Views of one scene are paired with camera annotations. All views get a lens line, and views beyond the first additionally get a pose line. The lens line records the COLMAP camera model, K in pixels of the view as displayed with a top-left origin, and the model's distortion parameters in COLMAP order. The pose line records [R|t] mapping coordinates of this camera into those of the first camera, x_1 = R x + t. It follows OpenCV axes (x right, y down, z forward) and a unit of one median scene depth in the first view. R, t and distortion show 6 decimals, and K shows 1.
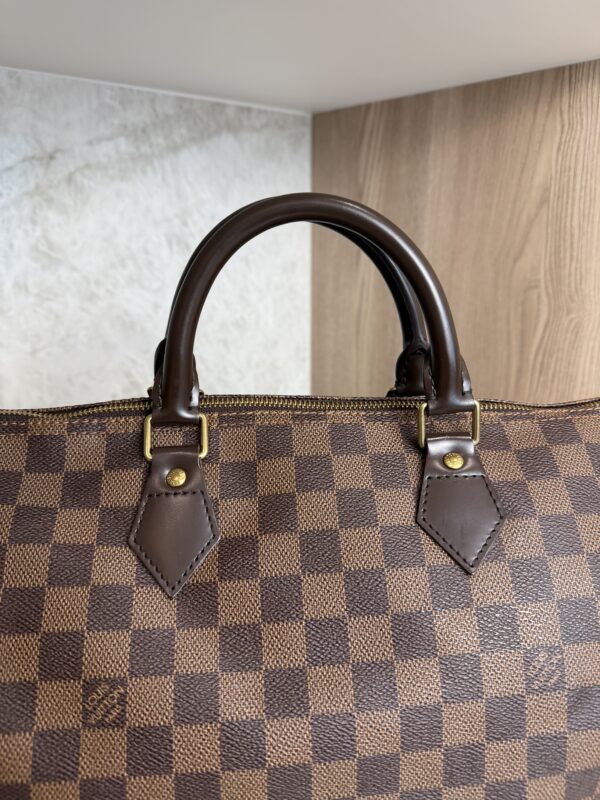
lens RADIAL K [[579.5, 0, 300.0], [0, 579.5, 400.0], [0, 0, 1]] dist [-0.027047, -0.000086]
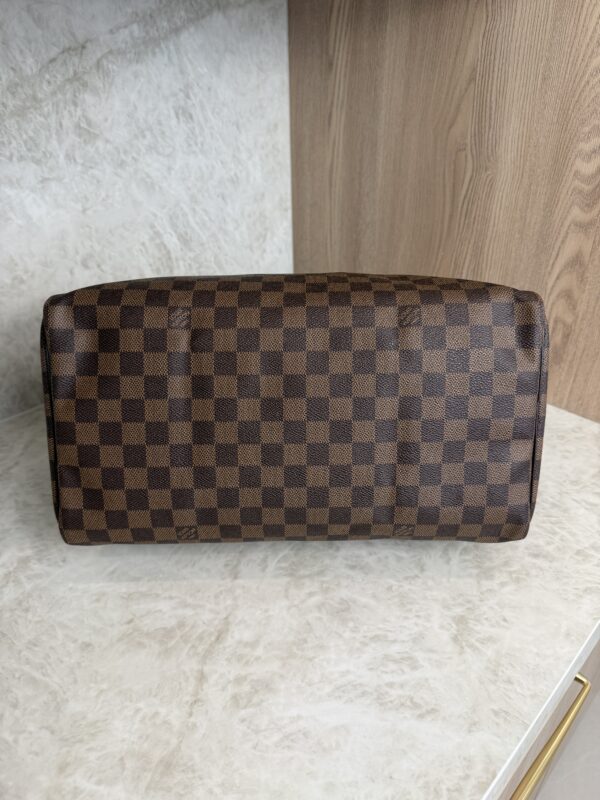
lens RADIAL K [[574.6, 0, 299.8], [0, 574.6, 397.3], [0, 0, 1]] dist [-0.019307, 0.004434]
pose [[0.998606, -0.037342, 0.037304, -0.035646], [0.026713, 0.967099, 0.252993, 0.011607], [-0.045523, -0.251644, 0.966749, -0.381806]]
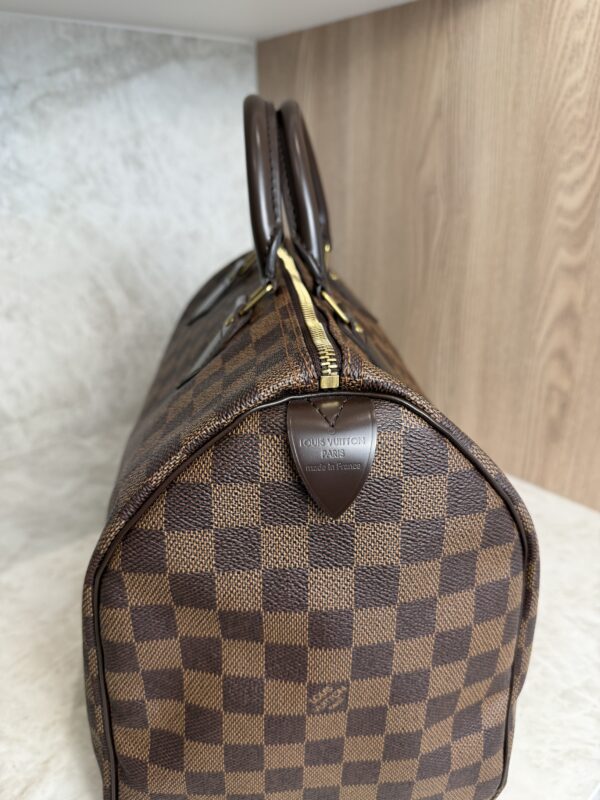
lens RADIAL K [[589.2, 0, 298.2], [0, 589.2, 399.6], [0, 0, 1]] dist [-0.046584, 0.012823]
pose [[0.999458, -0.007339, -0.032076, 0.167051], [0.010217, 0.995845, 0.090491, 0.105580], [0.031278, -0.090770, 0.995381, -0.201630]]
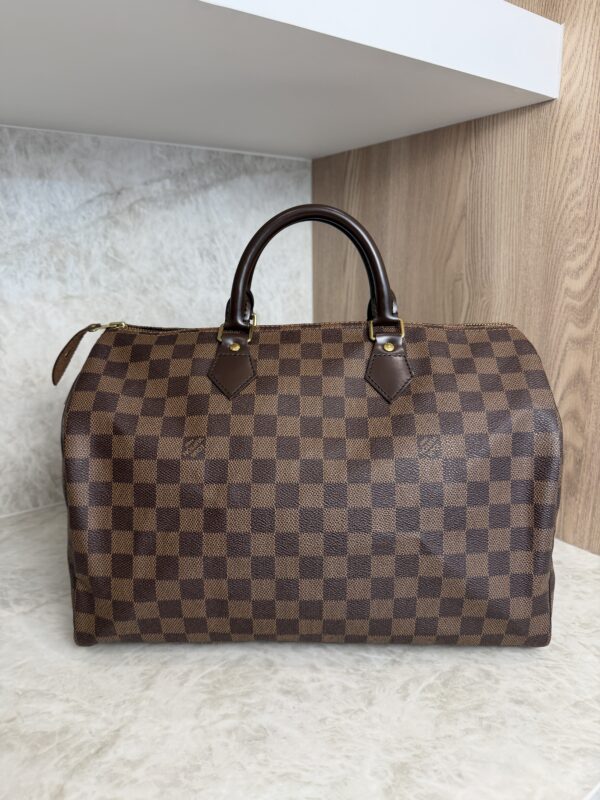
lens RADIAL K [[571.6, 0, 301.7], [0, 571.6, 400.1], [0, 0, 1]] dist [0.004105, -0.018489]
pose [[0.995033, 0.011000, -0.098936, 0.169341], [-0.017297, 0.997863, -0.063008, 0.174592], [0.098031, 0.064406, 0.993097, -0.343825]]
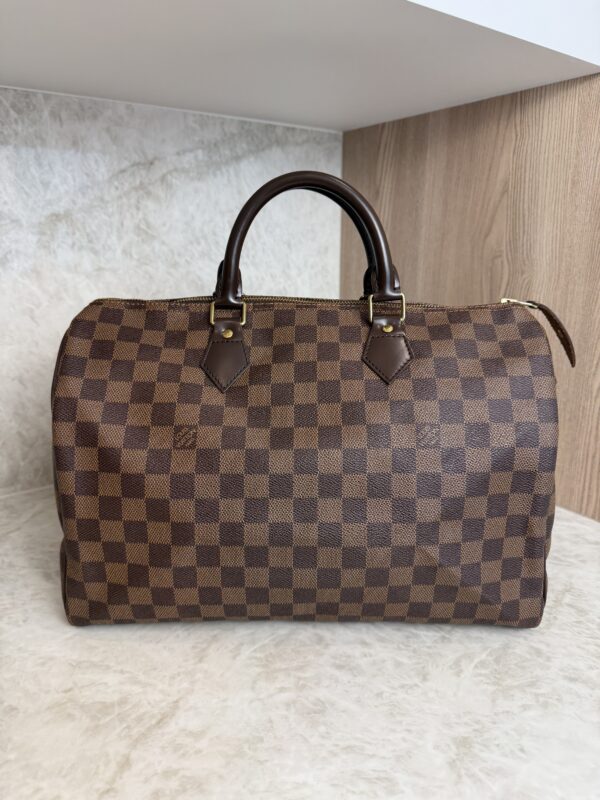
lens RADIAL K [[571.6, 0, 301.7], [0, 571.6, 400.1], [0, 0, 1]] dist [0.004105, -0.018489]
pose [[0.994733, 0.028457, -0.098467, 0.090751], [-0.031318, 0.999128, -0.027624, 0.182228], [0.097595, 0.030562, 0.994757, -0.340608]]
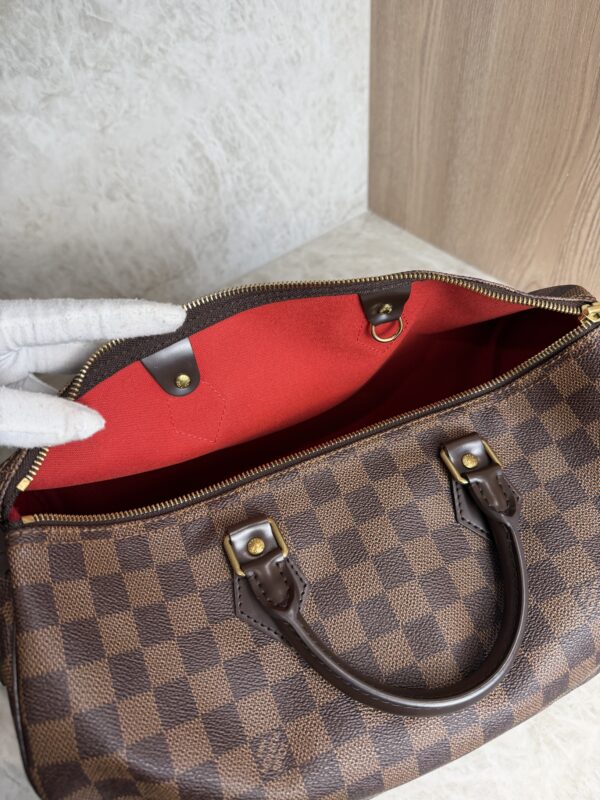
lens RADIAL K [[581.6, 0, 297.4], [0, 581.6, 399.7], [0, 0, 1]] dist [-0.027918, 0.006718]
pose [[0.996188, -0.001637, -0.087217, -0.024204], [0.046477, 0.856054, 0.514793, -0.180892], [0.073819, -0.516884, 0.852867, -0.106048]]
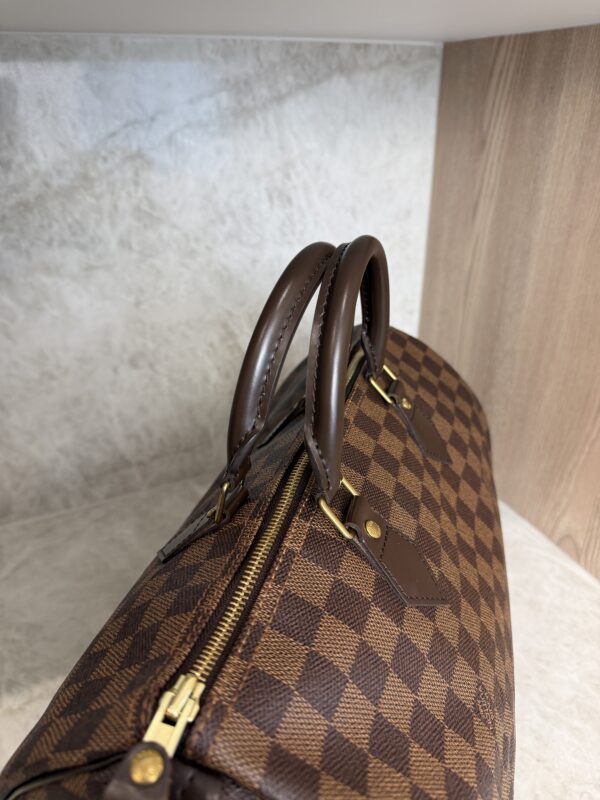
lens RADIAL K [[575.2, 0, 303.1], [0, 575.2, 396.5], [0, 0, 1]] dist [0.002000, -0.045802]
pose [[0.950880, 0.136689, -0.277745, 0.169367], [-0.084508, 0.977773, 0.191881, -0.144771], [0.297800, -0.158984, 0.941297, 0.024472]]
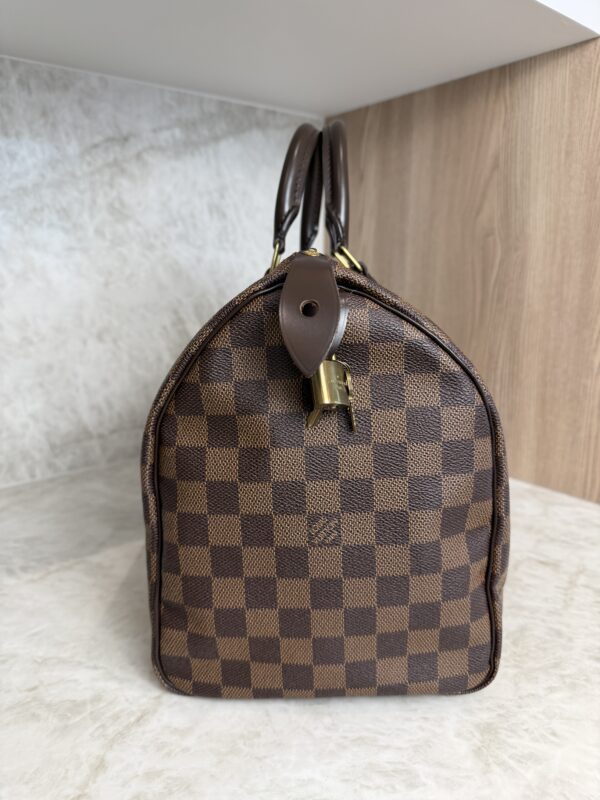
lens RADIAL K [[581.3, 0, 302.2], [0, 581.3, 400.5], [0, 0, 1]] dist [-0.025740, 0.003576]
pose [[0.998289, 0.011480, -0.057334, 0.063675], [-0.015526, 0.997383, -0.070613, 0.264271], [0.056373, 0.071383, 0.995855, -0.272757]]
